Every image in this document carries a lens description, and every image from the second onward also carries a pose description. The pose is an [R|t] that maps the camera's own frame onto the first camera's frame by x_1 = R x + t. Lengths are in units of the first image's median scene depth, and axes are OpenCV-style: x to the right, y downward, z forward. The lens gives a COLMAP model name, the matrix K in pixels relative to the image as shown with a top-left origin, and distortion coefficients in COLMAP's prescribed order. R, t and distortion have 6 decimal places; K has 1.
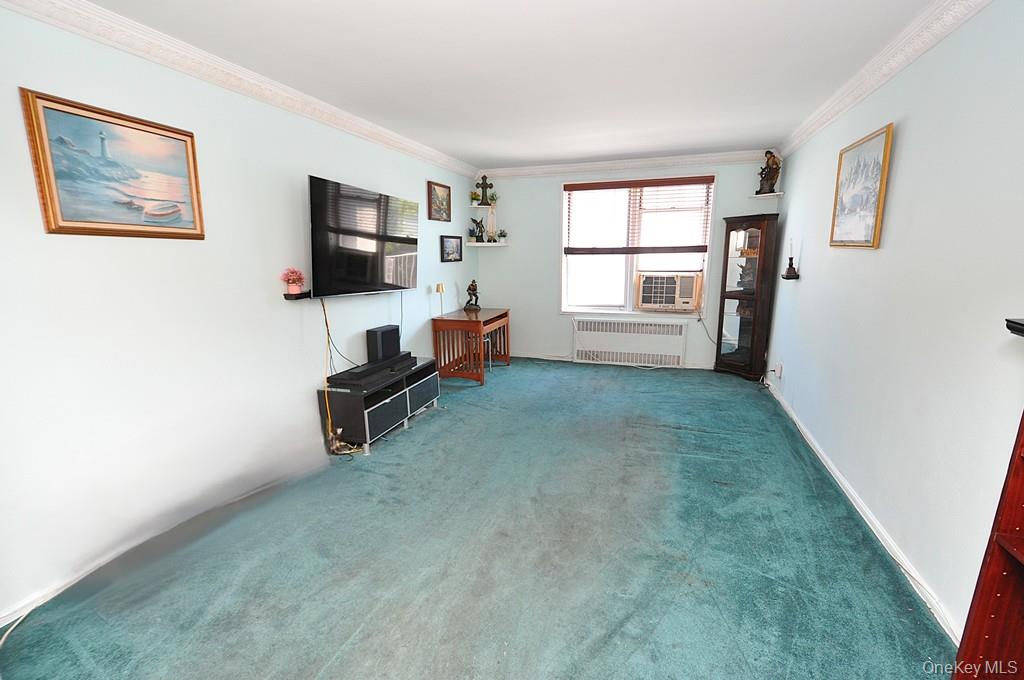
lens RADIAL K [[459.5, 0, 508.6], [0, 459.5, 350.4], [0, 0, 1]] dist [0.017474, -0.010919]
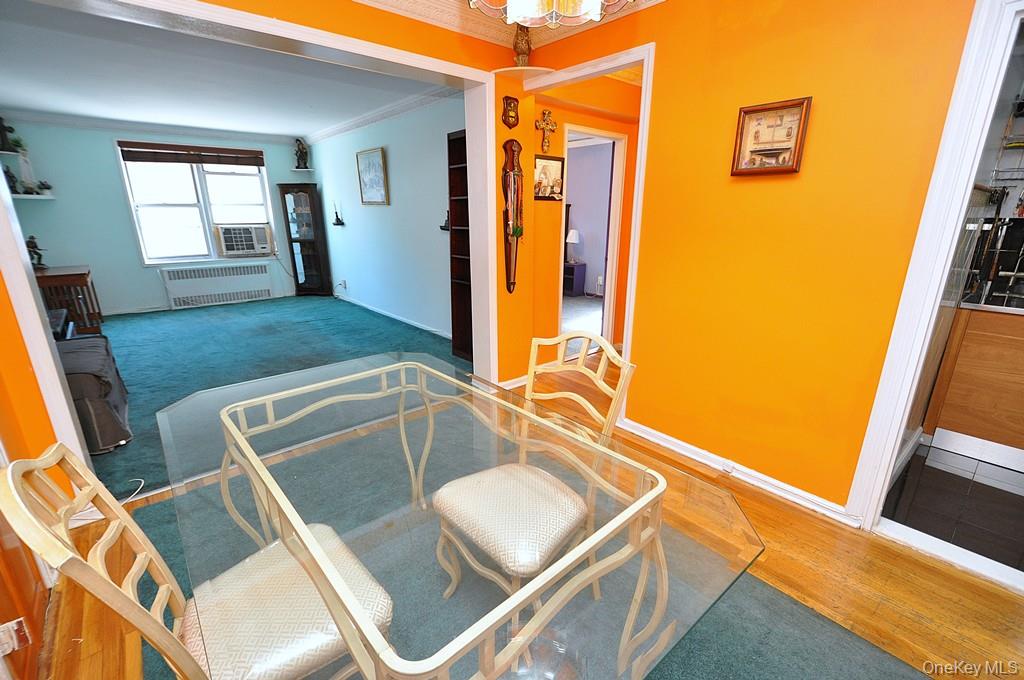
lens RADIAL K [[448.7, 0, 509.2], [0, 448.7, 352.3], [0, 0, 1]] dist [0.011737, -0.009583]
pose [[0.518387, -0.242827, 0.819945, -0.404285], [0.175939, 0.968609, 0.175621, 0.088951], [-0.836851, 0.053221, 0.544837, -0.294075]]
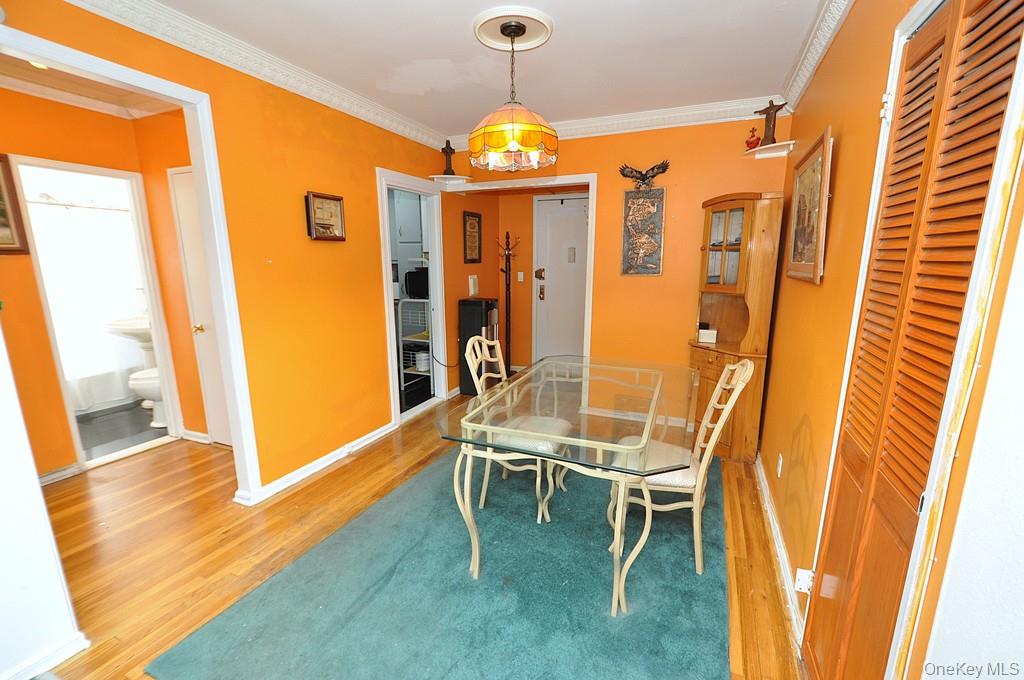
lens RADIAL K [[443.2, 0, 511.6], [0, 443.2, 352.9], [0, 0, 1]] dist [0.013537, -0.009616]
pose [[-0.996375, -0.004216, 0.084969, -0.213315], [0.031104, 0.911570, 0.409966, -0.044411], [-0.079183, 0.411123, -0.908134, 0.265923]]
